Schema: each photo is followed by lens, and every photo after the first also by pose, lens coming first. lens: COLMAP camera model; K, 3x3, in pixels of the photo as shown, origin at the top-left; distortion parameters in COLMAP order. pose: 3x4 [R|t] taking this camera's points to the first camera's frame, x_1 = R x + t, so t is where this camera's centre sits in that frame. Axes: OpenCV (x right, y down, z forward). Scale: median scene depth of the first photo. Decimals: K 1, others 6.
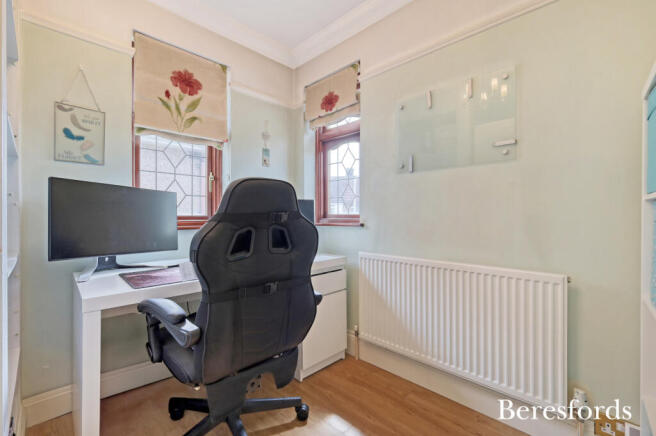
lens RADIAL K [[284.9, 0, 327.0], [0, 284.9, 214.6], [0, 0, 1]] dist [0.003220, -0.000244]
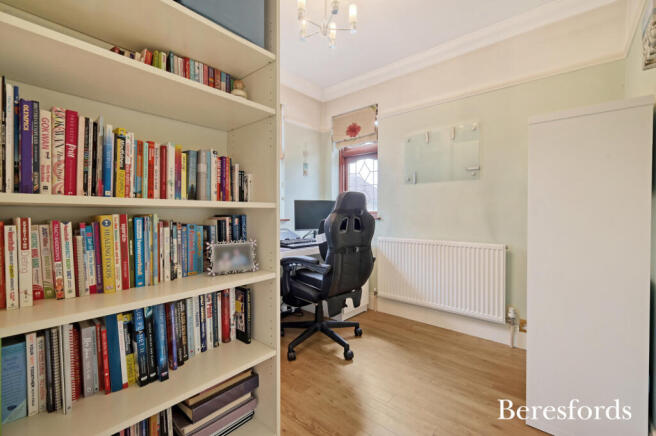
lens RADIAL K [[284.9, 0, 330.3], [0, 284.9, 216.6], [0, 0, 1]] dist [0.003220, -0.000244]
pose [[0.995240, -0.005028, 0.097324, -0.257946], [0.003497, 0.999867, 0.015902, 0.002795], [-0.097391, -0.015486, 0.995126, -0.405424]]
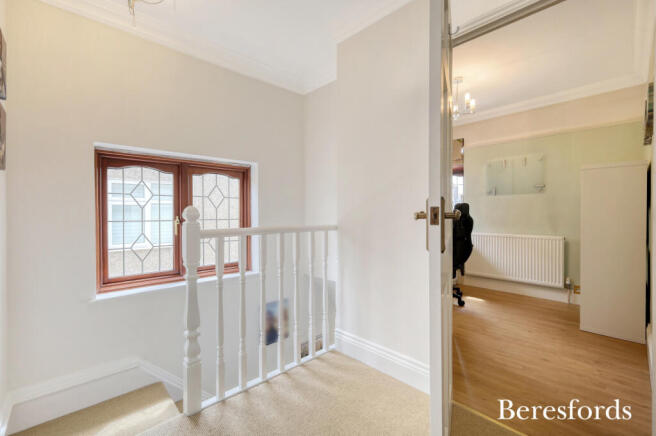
lens RADIAL K [[284.9, 0, 328.1], [0, 284.9, 219.7], [0, 0, 1]] dist [0.003220, -0.000244]
pose [[0.999988, -0.004688, 0.001542, -0.845004], [0.004658, 0.999812, 0.018807, -0.005022], [-0.001630, -0.018799, 0.999822, -1.026173]]
